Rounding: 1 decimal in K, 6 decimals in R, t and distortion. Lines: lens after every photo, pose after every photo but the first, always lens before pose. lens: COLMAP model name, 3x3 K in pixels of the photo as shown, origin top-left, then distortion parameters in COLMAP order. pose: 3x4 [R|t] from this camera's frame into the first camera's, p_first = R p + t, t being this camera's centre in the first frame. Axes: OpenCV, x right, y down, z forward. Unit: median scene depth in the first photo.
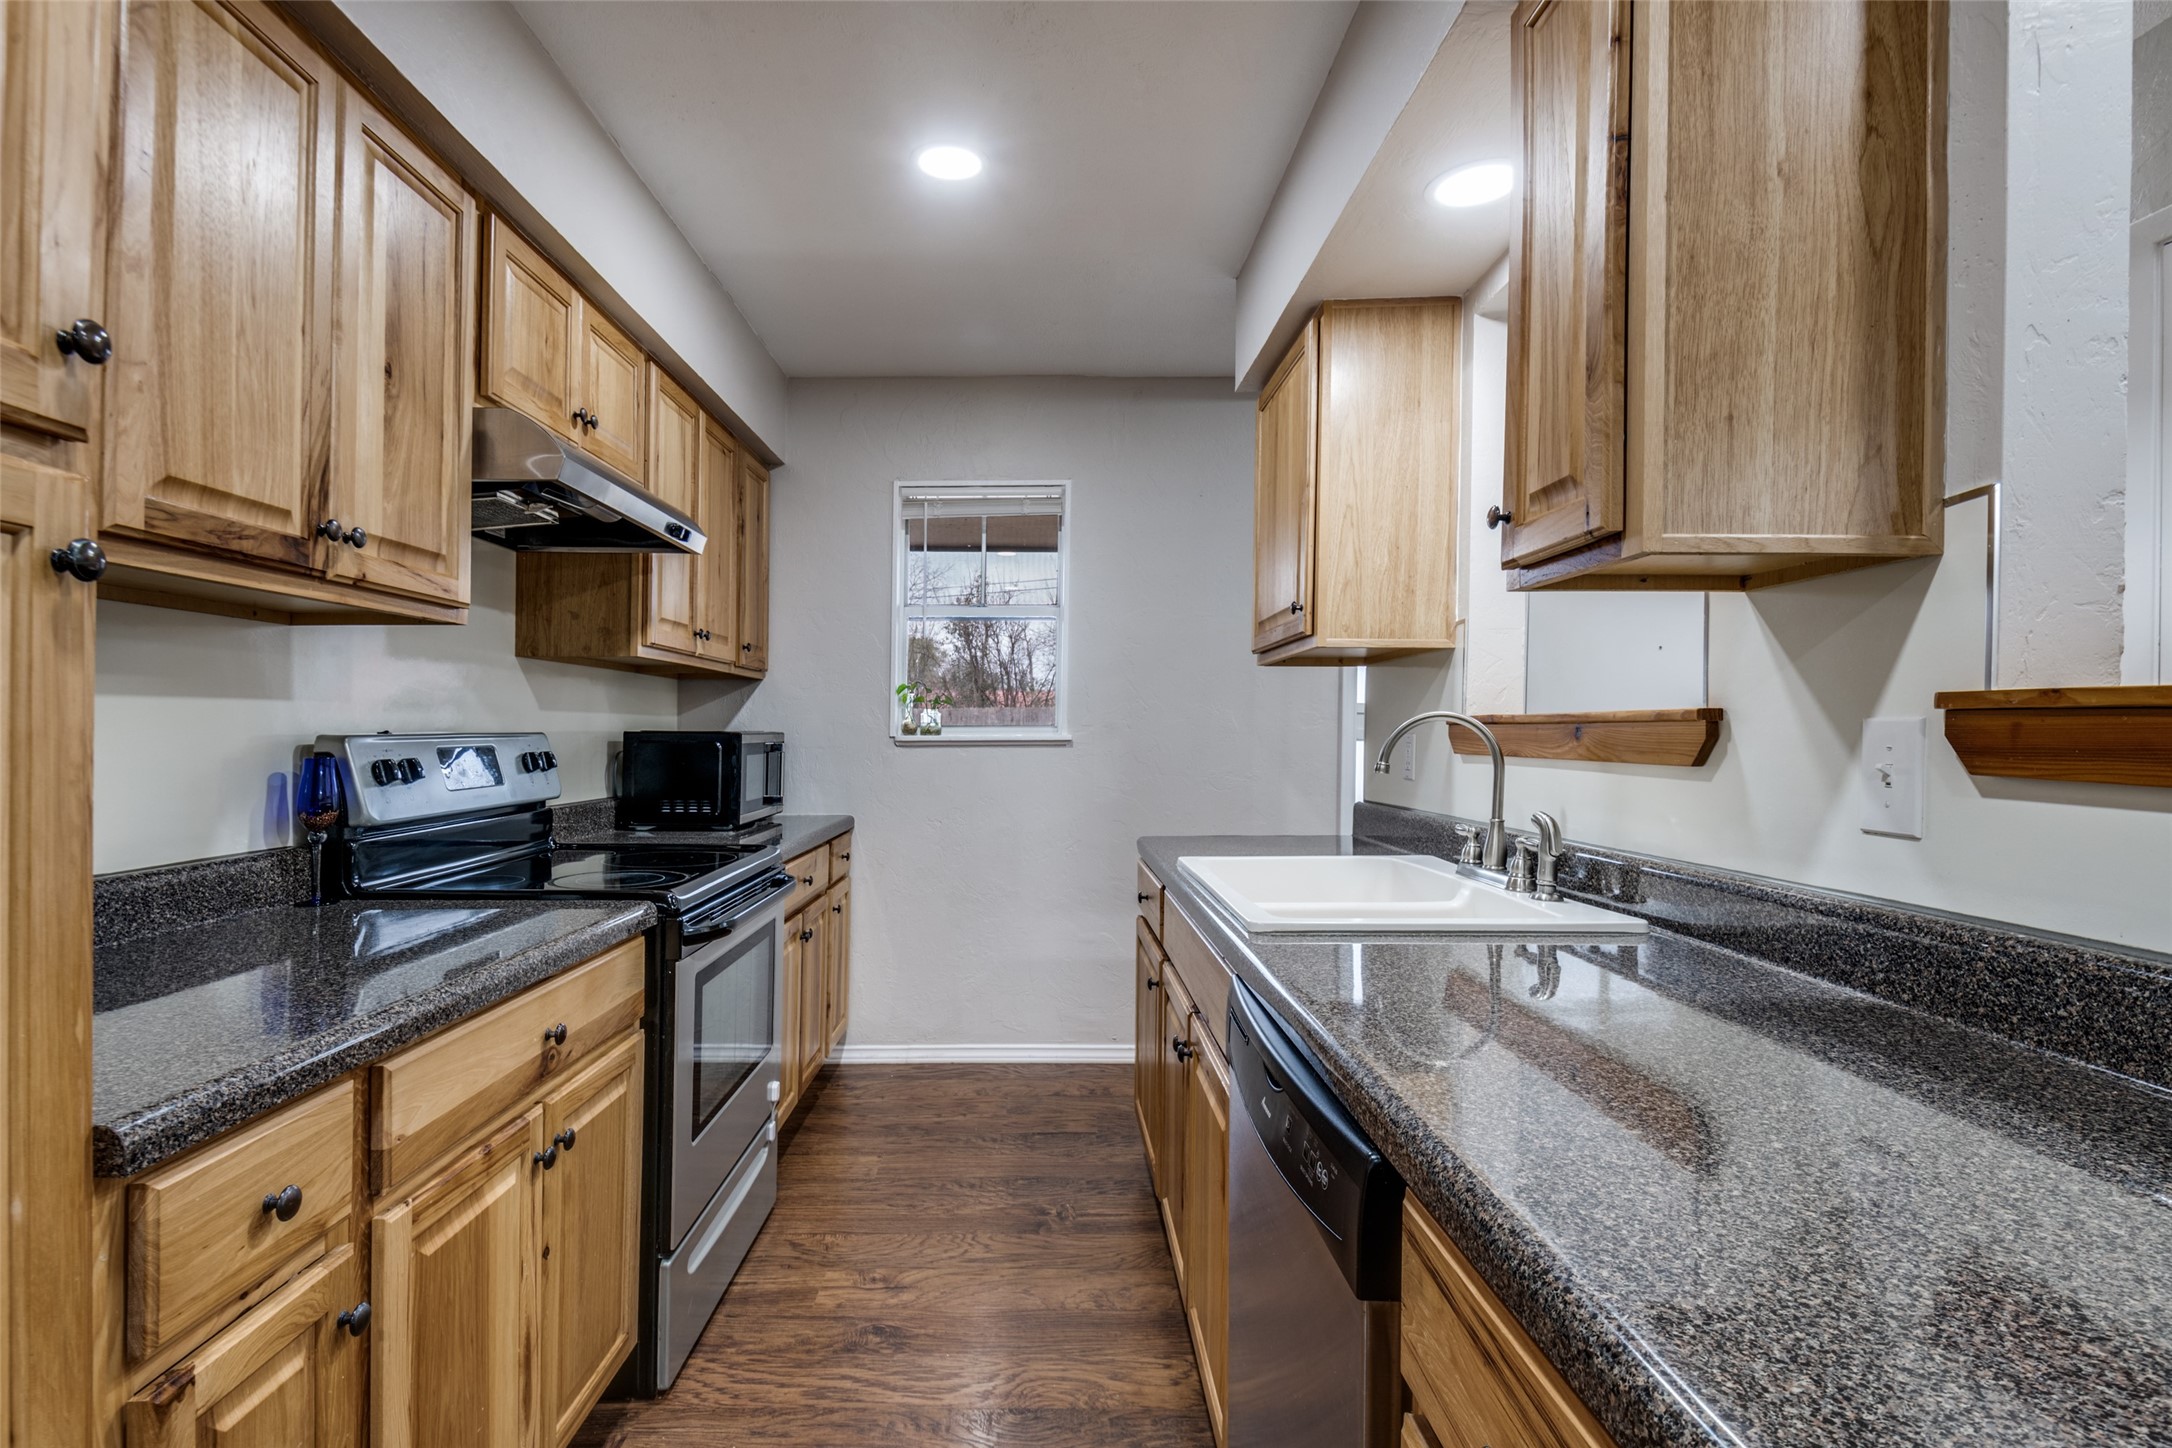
lens RADIAL K [[1047.0, 0, 1044.9], [0, 1047.0, 767.4], [0, 0, 1]] dist [0.007240, -0.002189]
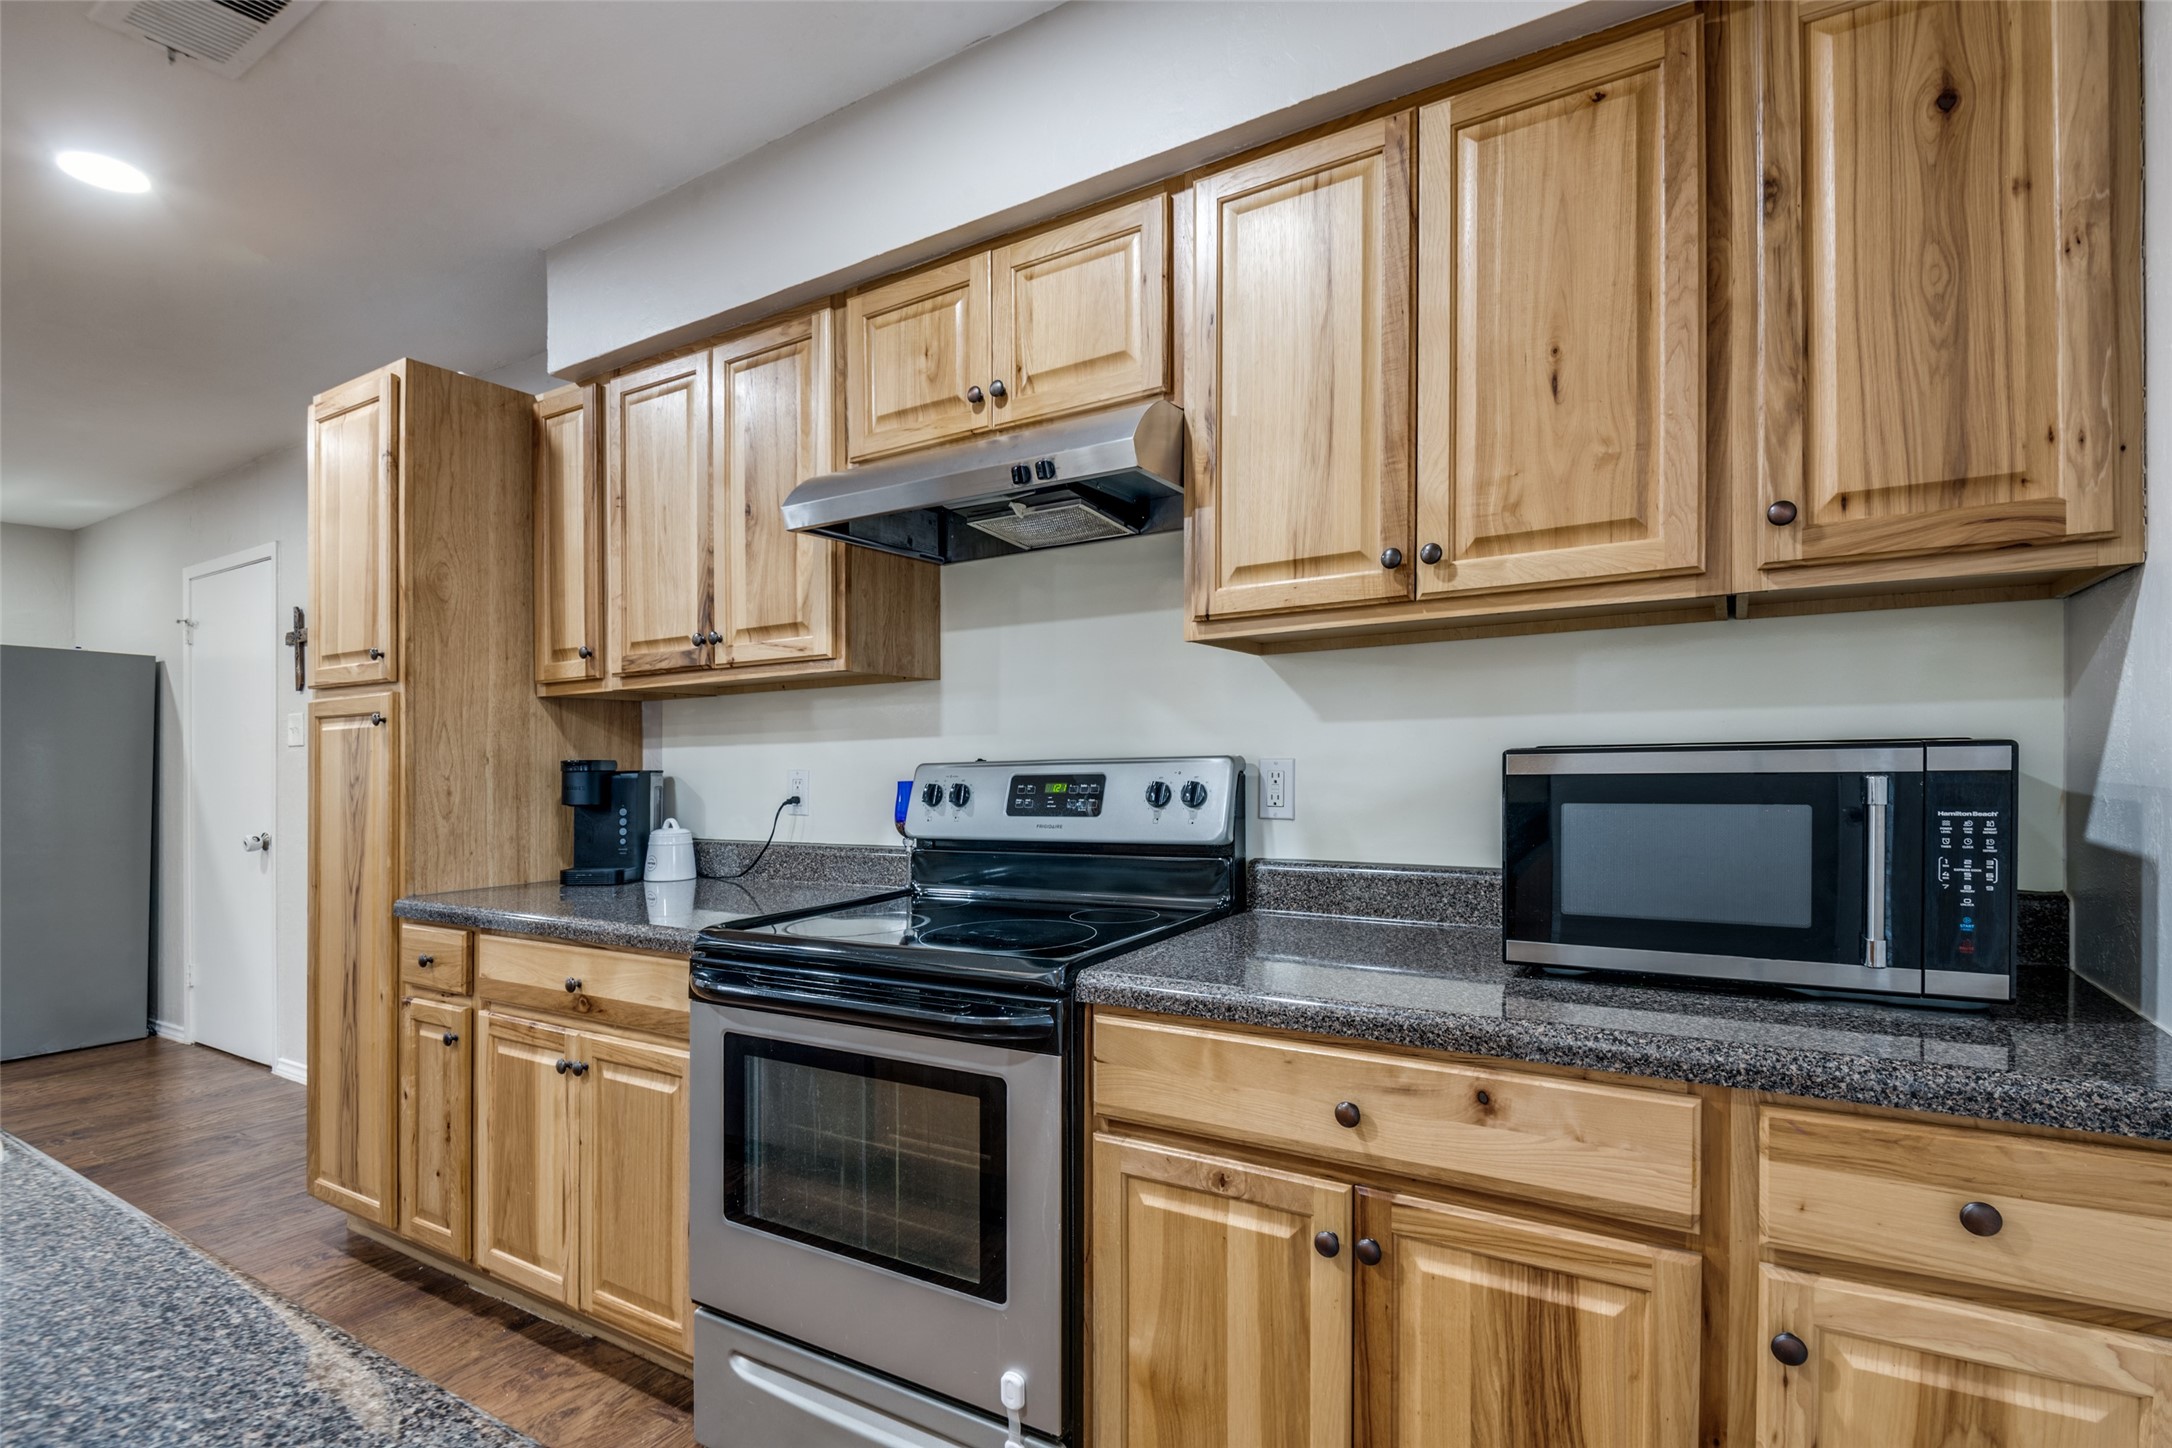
lens RADIAL K [[1047.0, 0, 1074.8], [0, 1047.0, 739.5], [0, 0, 1]] dist [0.007240, -0.002189]
pose [[-0.515745, -0.013695, -0.856632, 0.262336], [-0.009242, 0.999903, -0.010422, -0.041224], [0.856692, 0.002542, -0.515822, 1.542572]]
